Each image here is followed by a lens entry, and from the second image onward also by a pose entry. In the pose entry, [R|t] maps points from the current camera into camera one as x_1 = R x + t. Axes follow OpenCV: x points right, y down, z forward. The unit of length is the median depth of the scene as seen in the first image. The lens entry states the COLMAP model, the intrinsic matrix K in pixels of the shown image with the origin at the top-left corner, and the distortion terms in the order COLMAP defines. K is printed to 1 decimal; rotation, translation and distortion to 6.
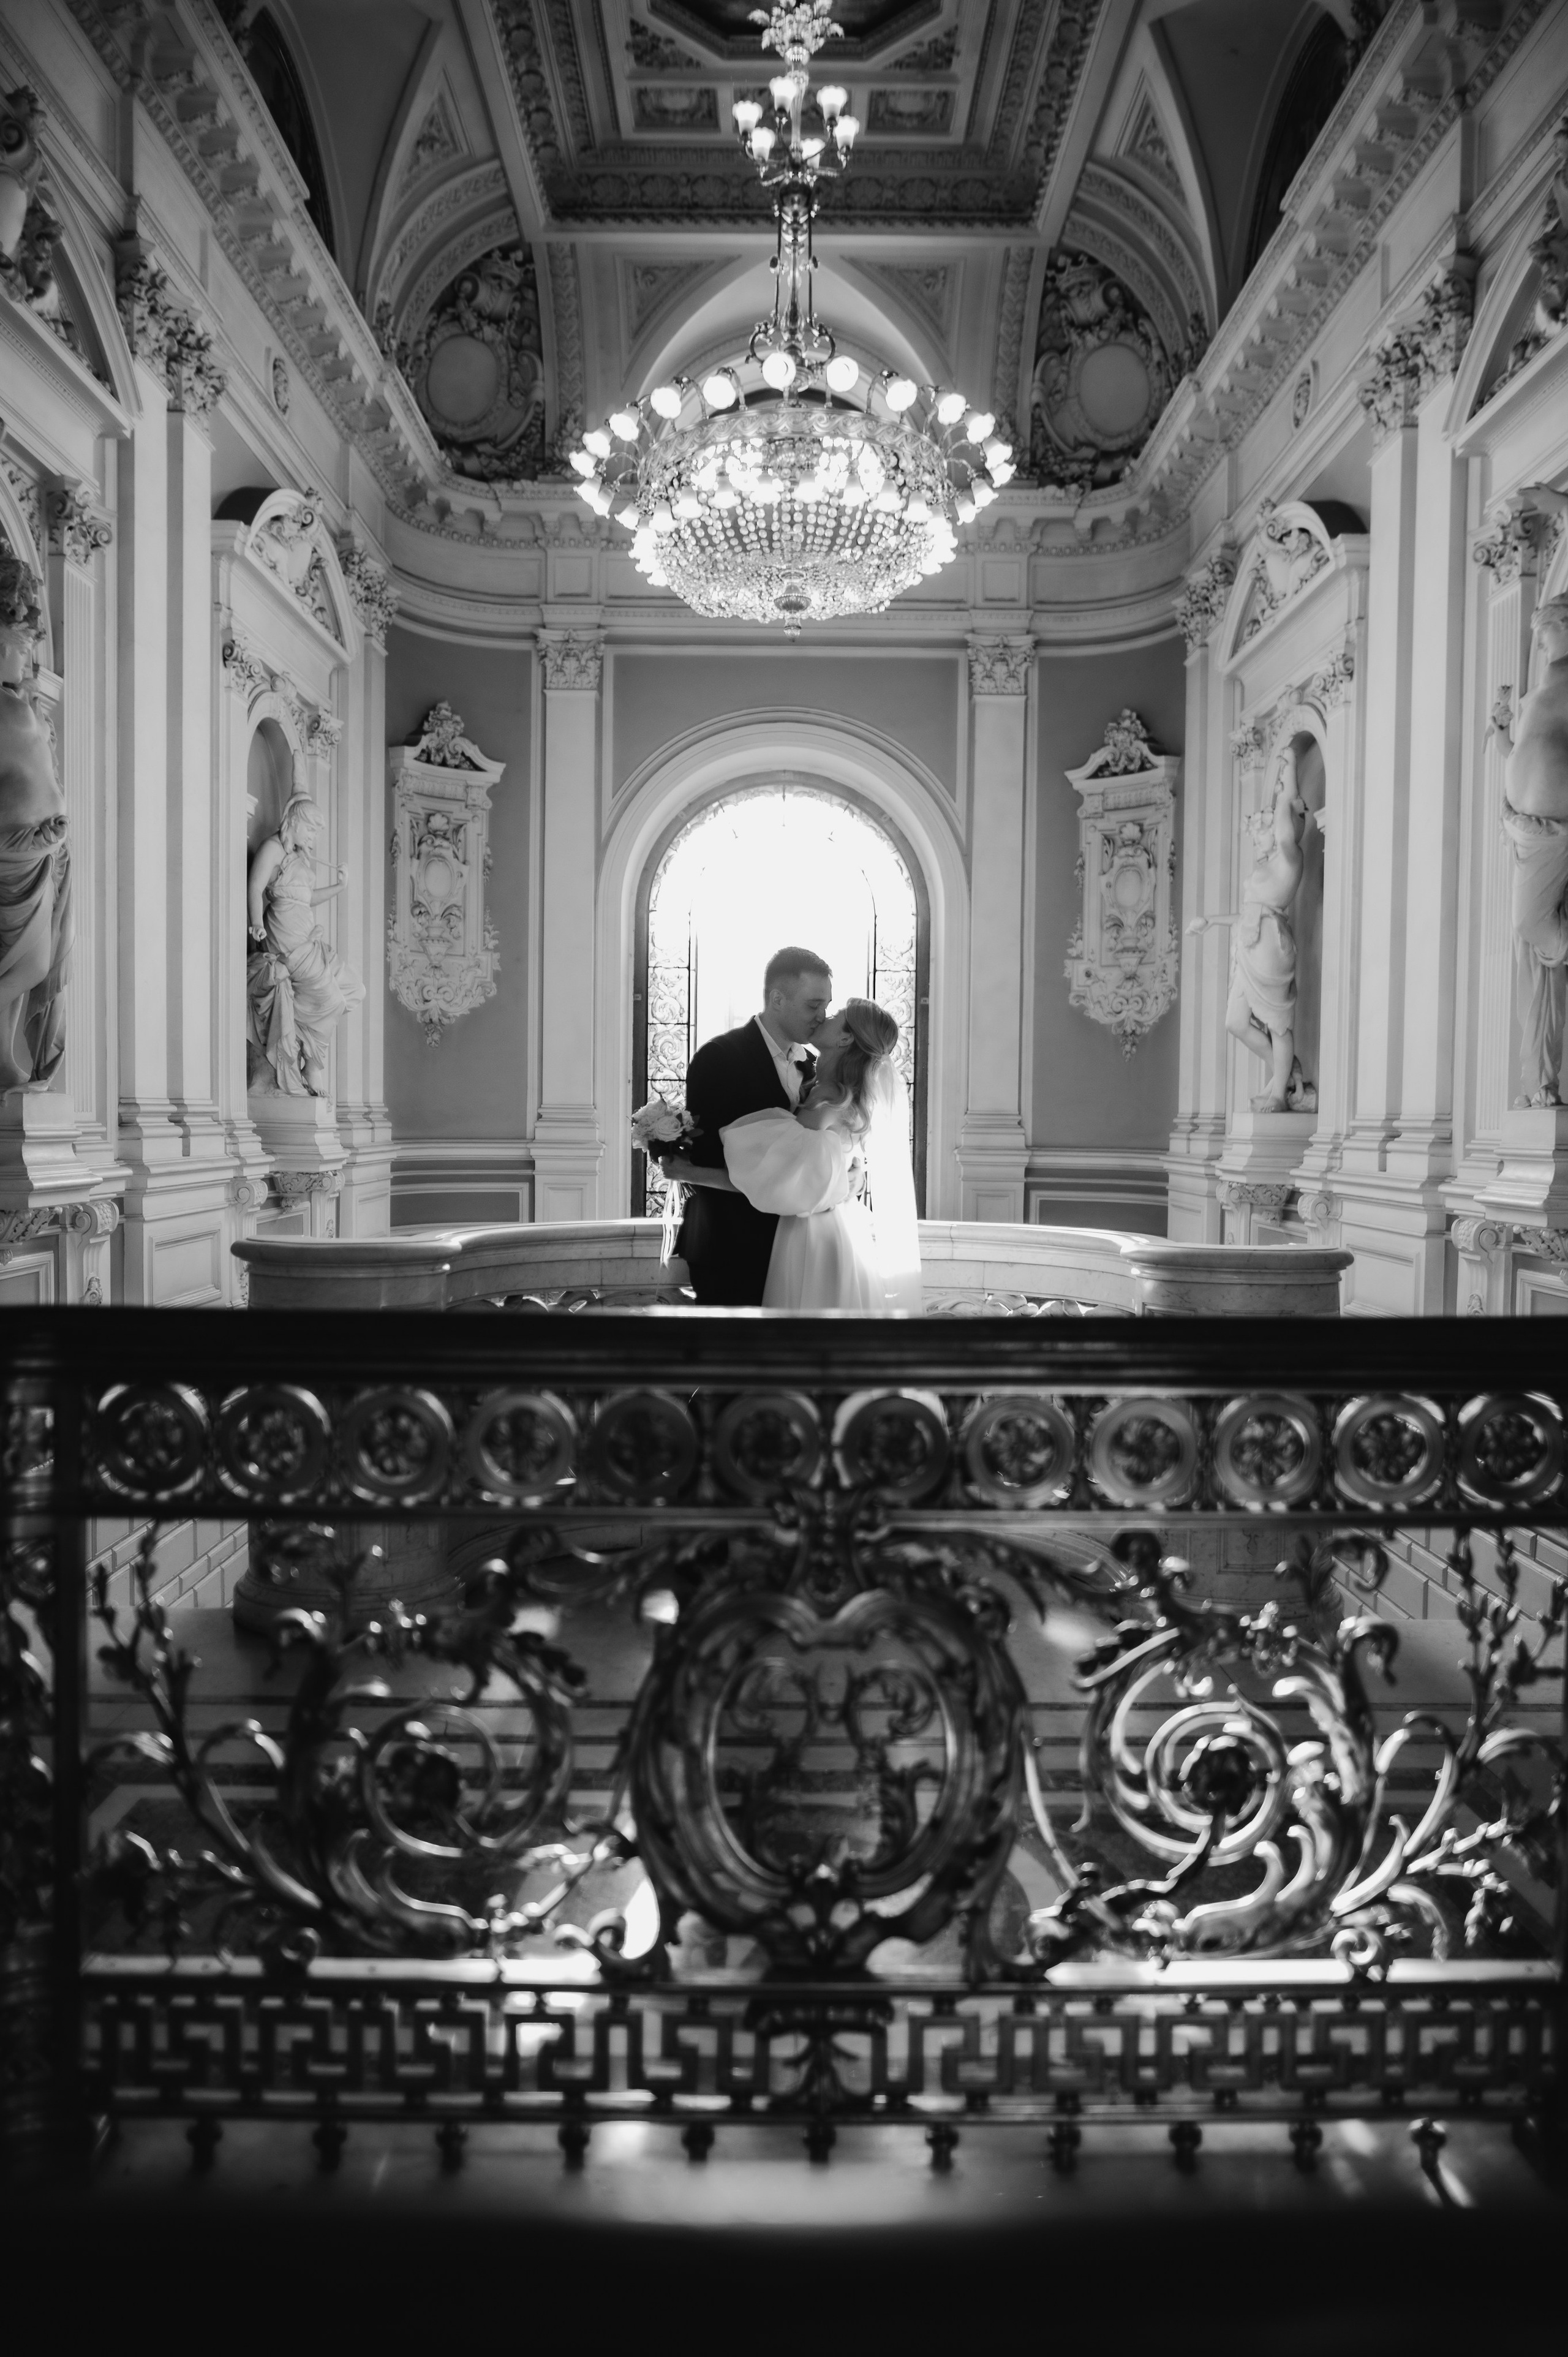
lens RADIAL K [[1626.8, 0, 786.3], [0, 1626.8, 1191.4], [0, 0, 1]] dist [-0.061874, 0.058778]
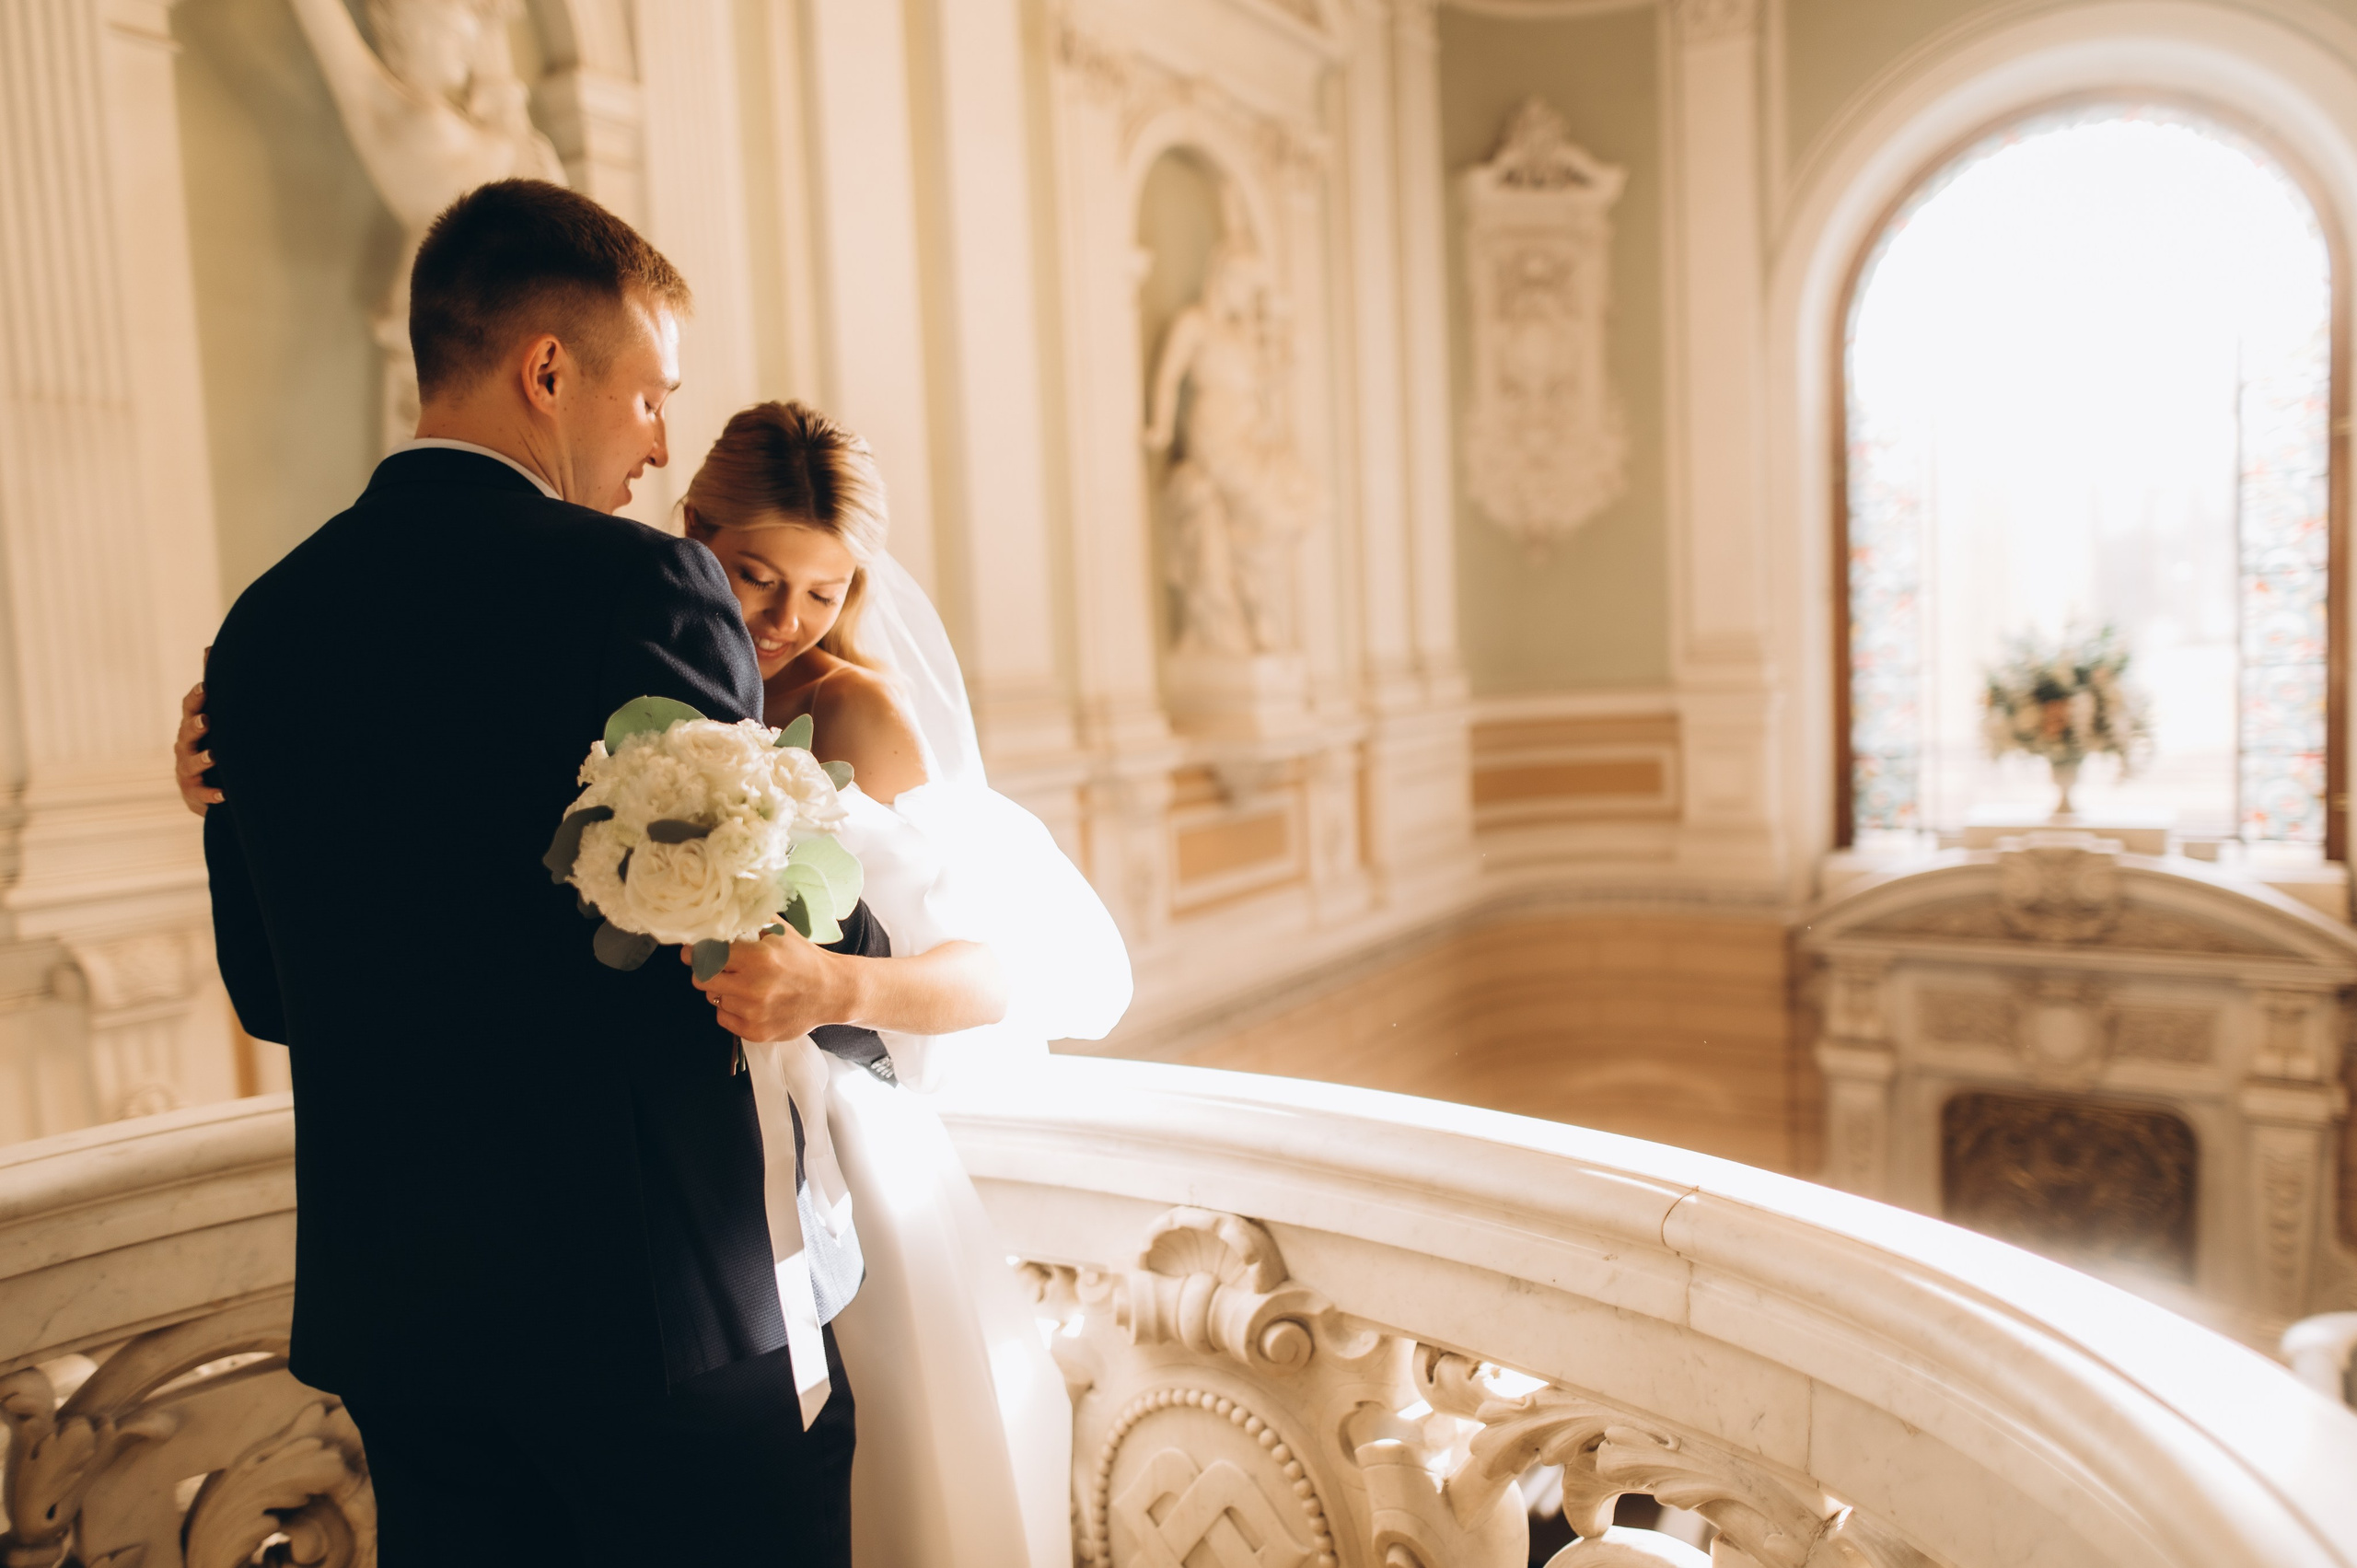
lens RADIAL K [[1594.0, 0, 1180.1], [0, 1594.0, 781.3], [0, 0, 1]] dist [0.010215, -0.008865]
pose [[0.826544, -0.001751, -0.562869, 0.092622], [0.028312, 0.998859, 0.038468, -0.032050], [0.562159, -0.047731, 0.825651, 0.401501]]
